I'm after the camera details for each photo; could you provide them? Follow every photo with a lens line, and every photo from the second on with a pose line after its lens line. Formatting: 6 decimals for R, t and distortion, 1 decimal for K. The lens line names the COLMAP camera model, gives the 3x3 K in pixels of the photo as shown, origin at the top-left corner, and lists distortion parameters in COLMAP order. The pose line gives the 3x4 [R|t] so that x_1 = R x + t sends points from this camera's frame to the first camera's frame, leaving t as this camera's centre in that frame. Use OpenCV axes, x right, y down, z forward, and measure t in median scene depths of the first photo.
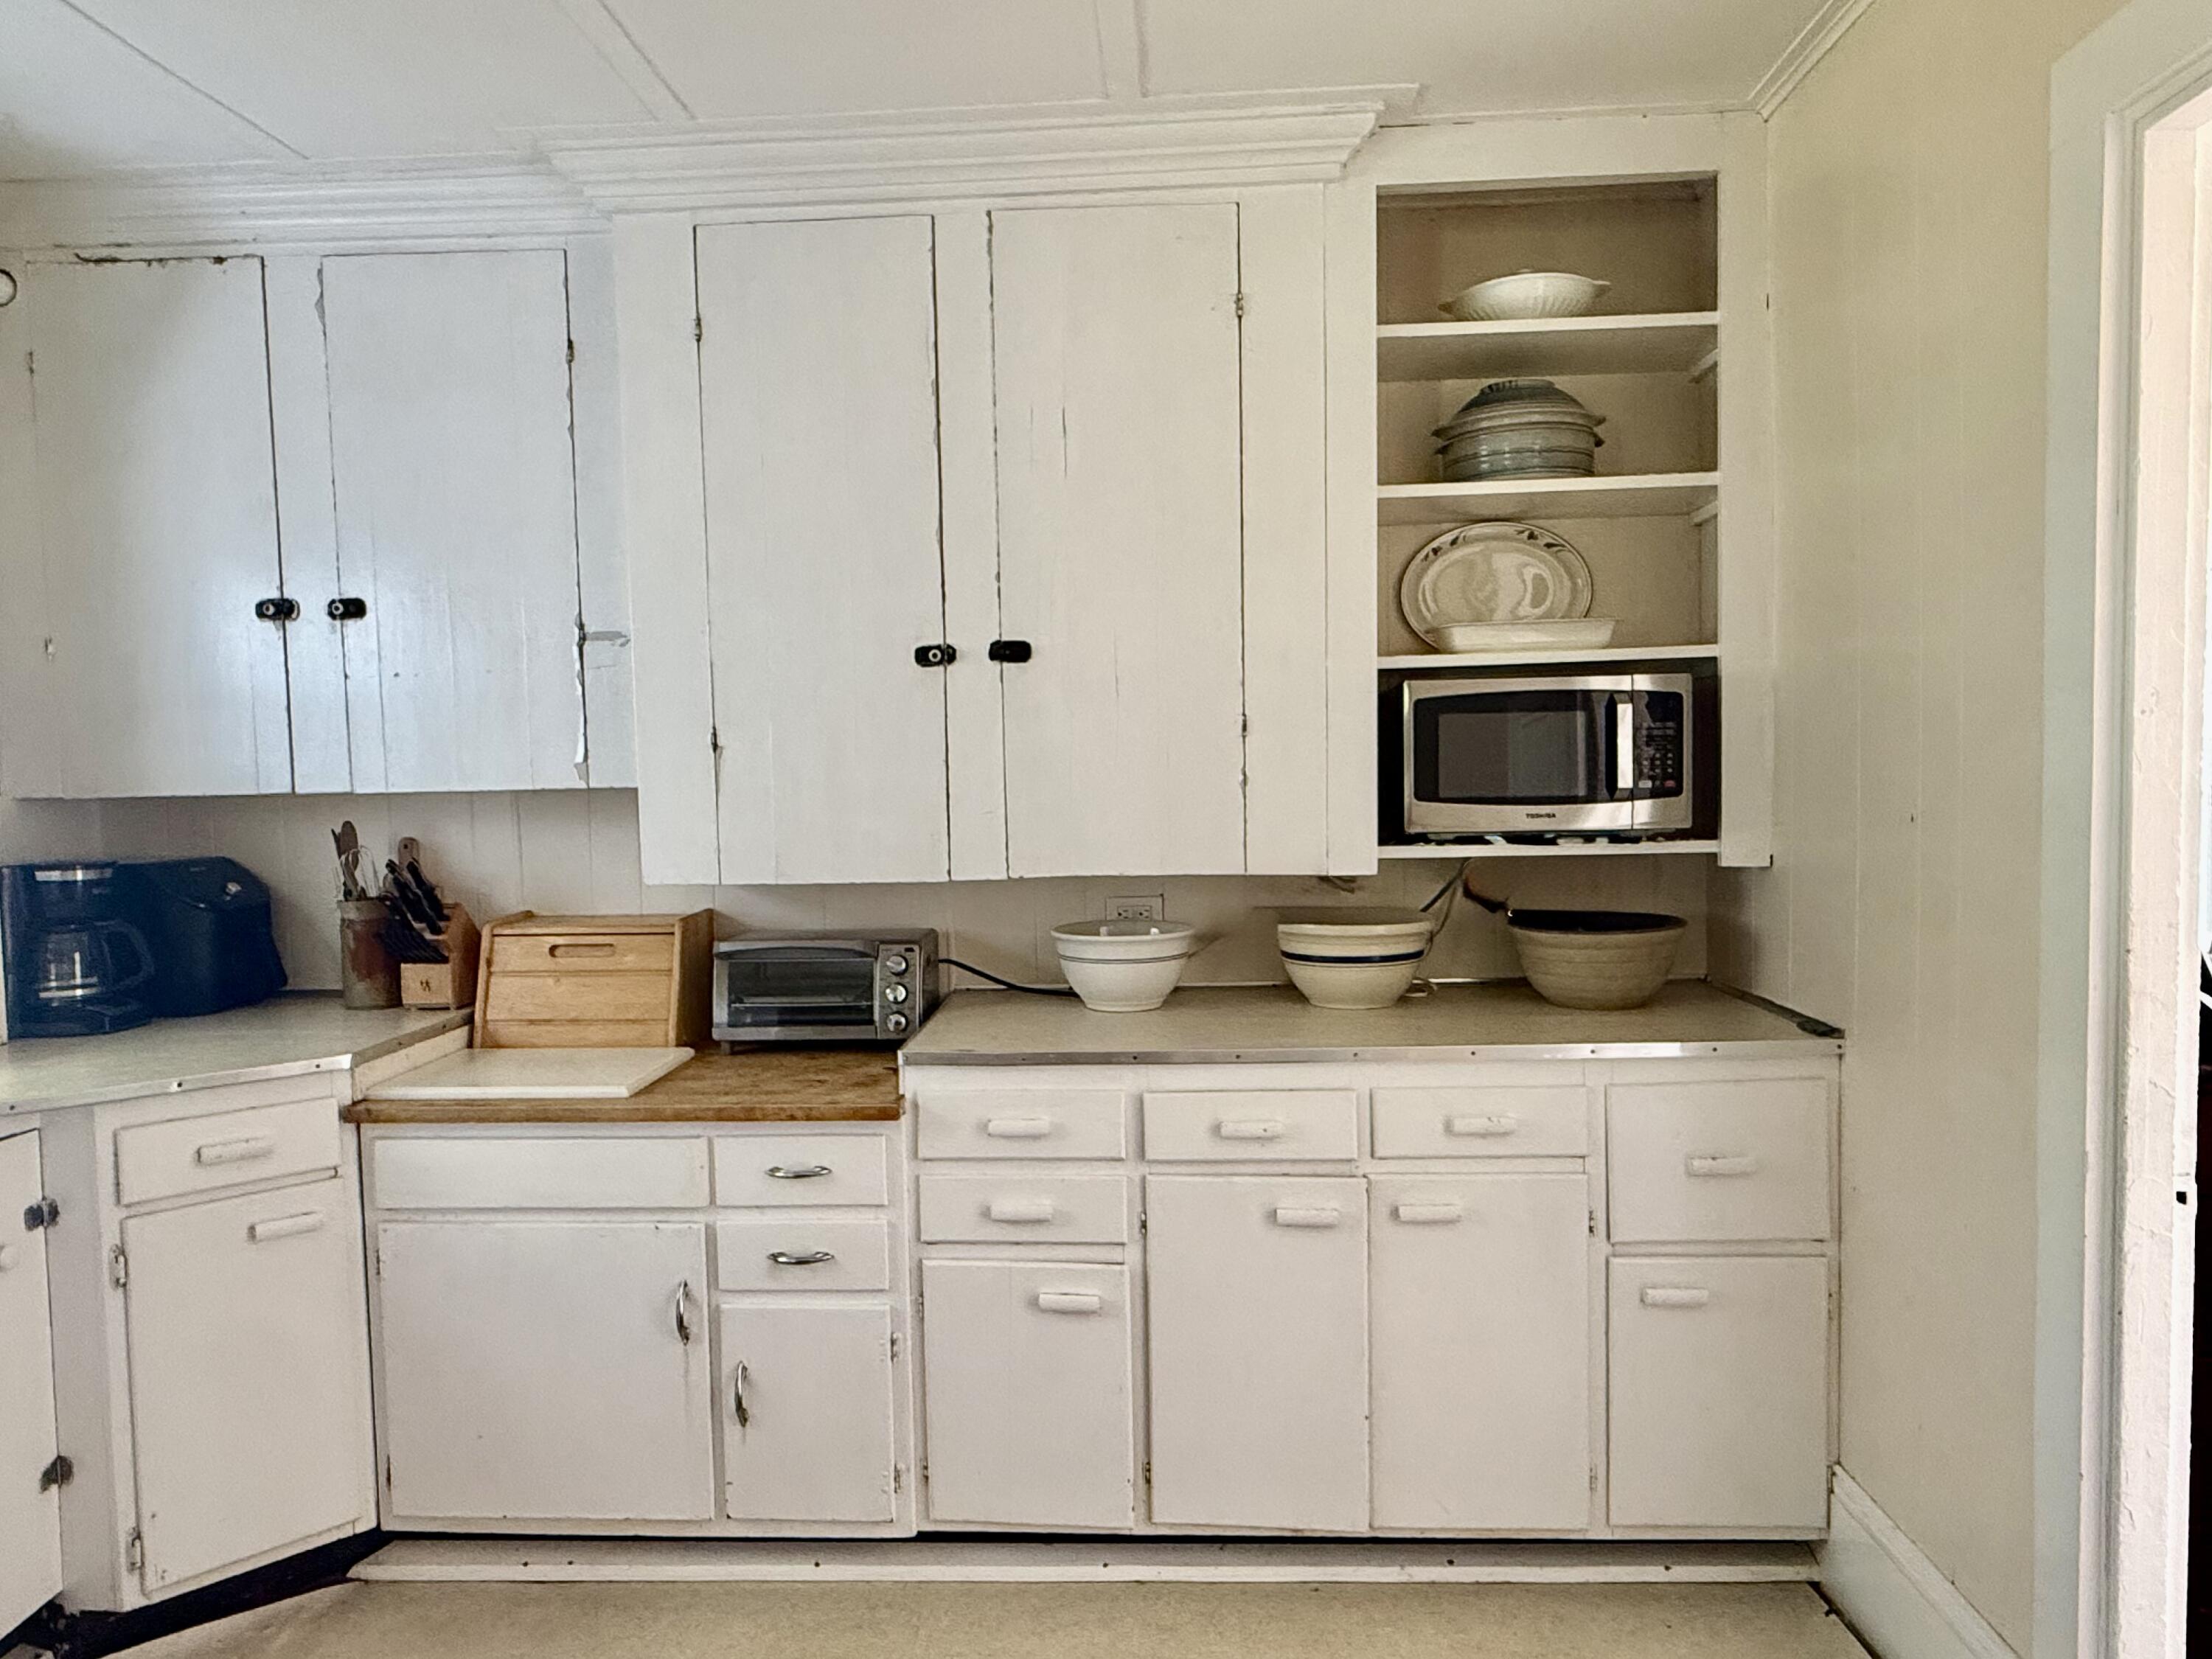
lens RADIAL K [[1385.6, 0, 1102.9], [0, 1385.6, 831.7], [0, 0, 1]] dist [0.001713, 0.000057]
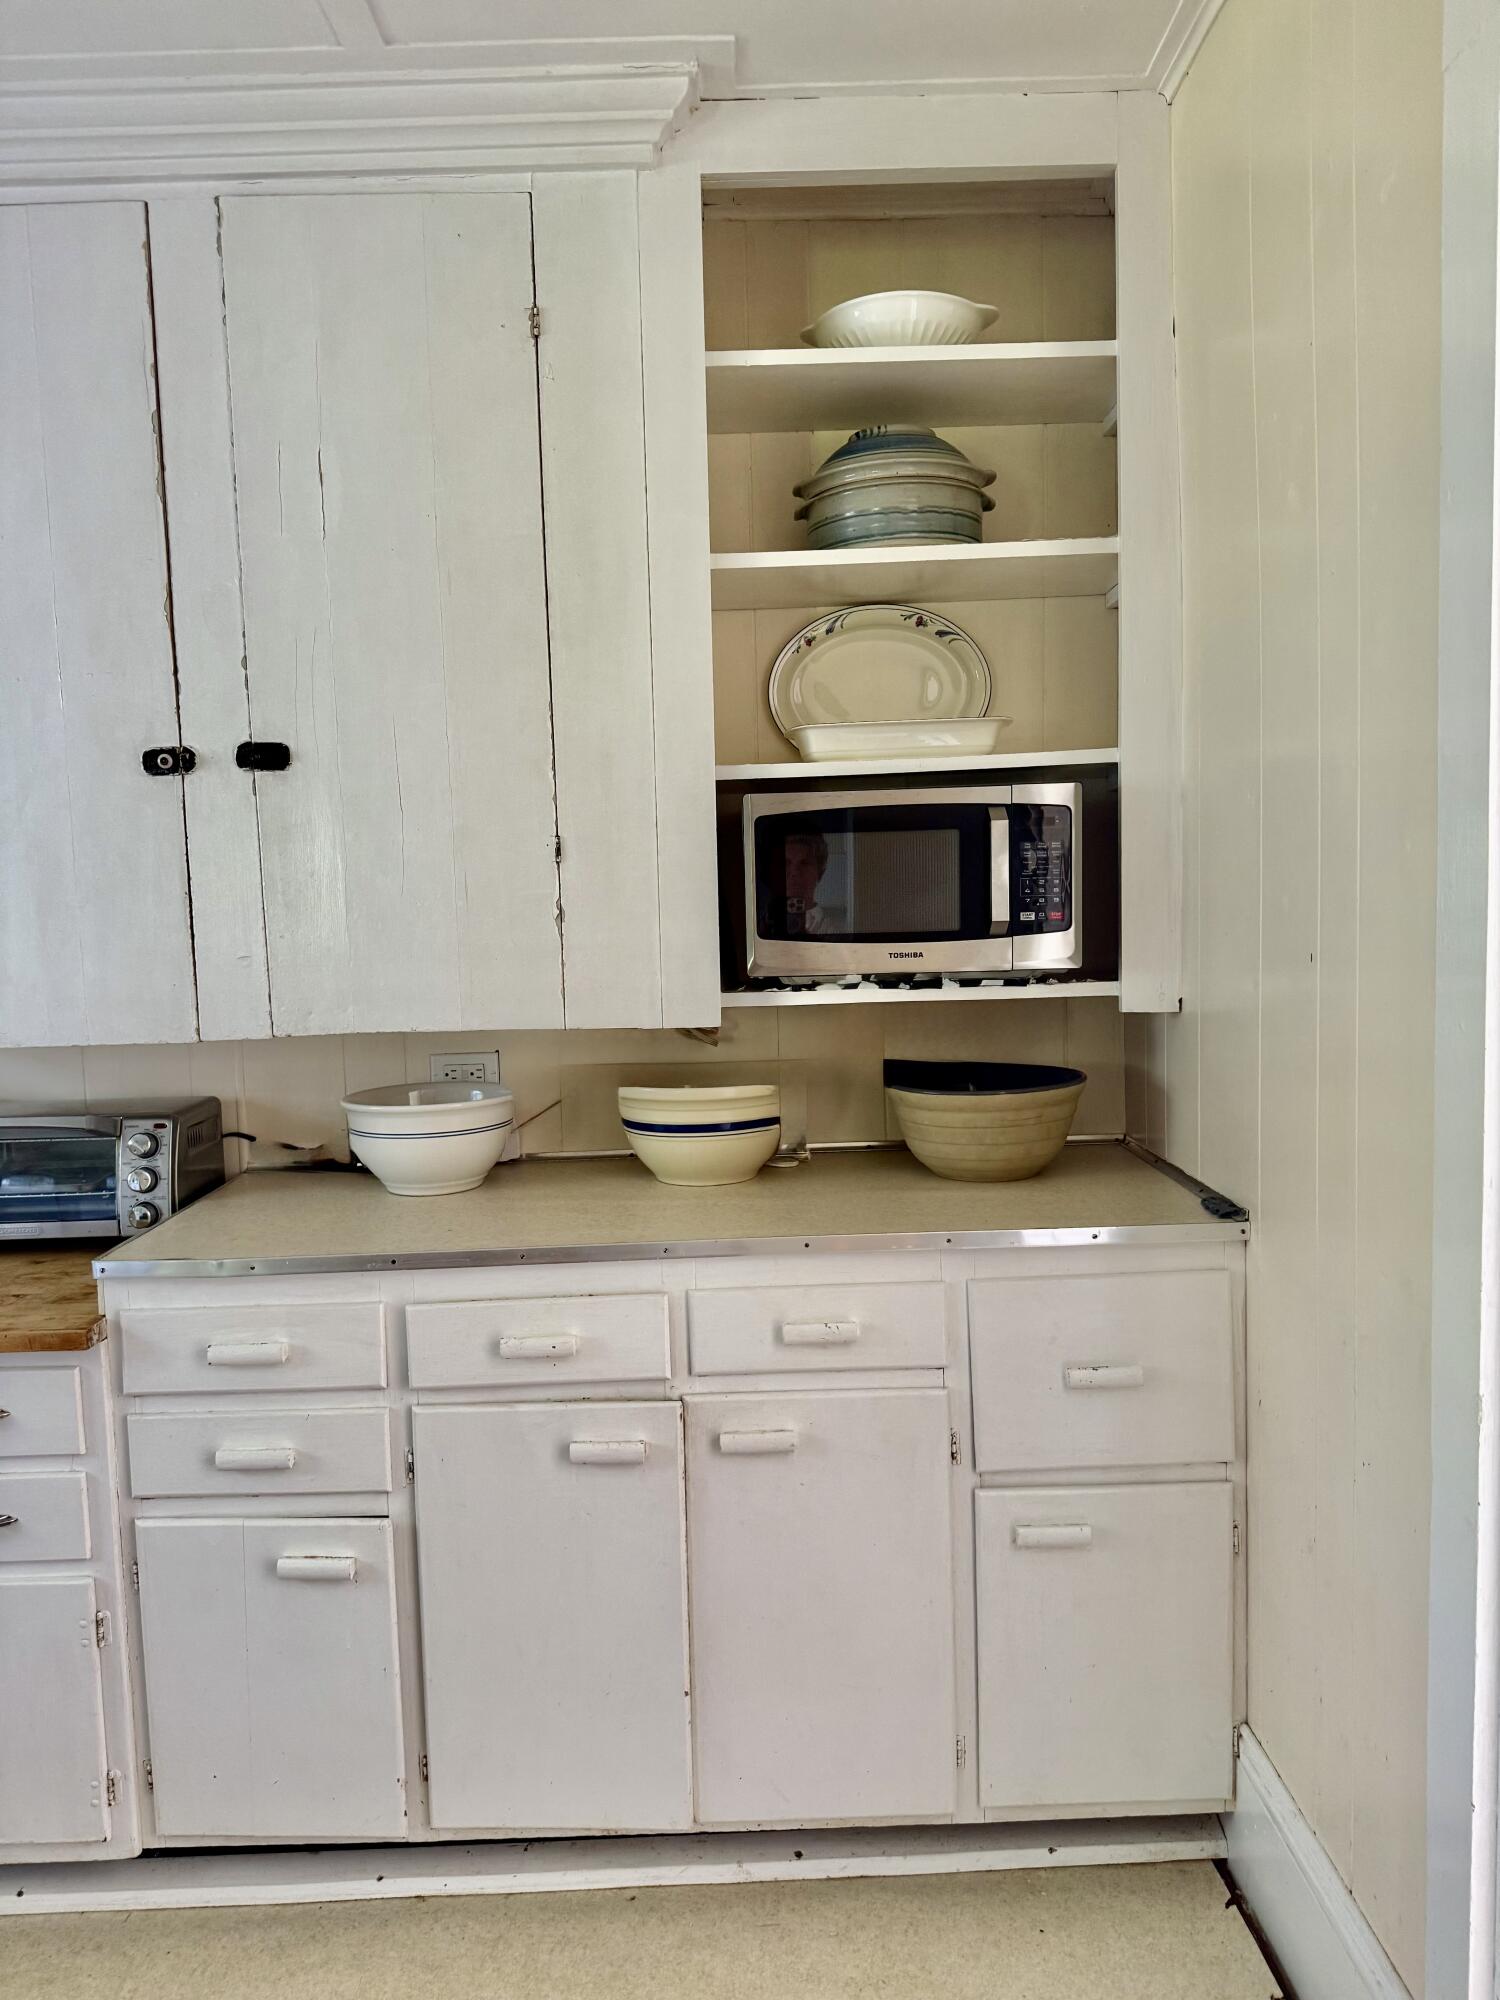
lens RADIAL K [[1401.4, 0, 750.0], [0, 1401.4, 1000.0], [0, 0, 1]] dist [0.053296, -0.072638]
pose [[0.997688, -0.012226, 0.066857, 0.166266], [0.010272, 0.999512, 0.029491, -0.010260], [-0.067185, -0.028737, 0.997327, 0.165472]]
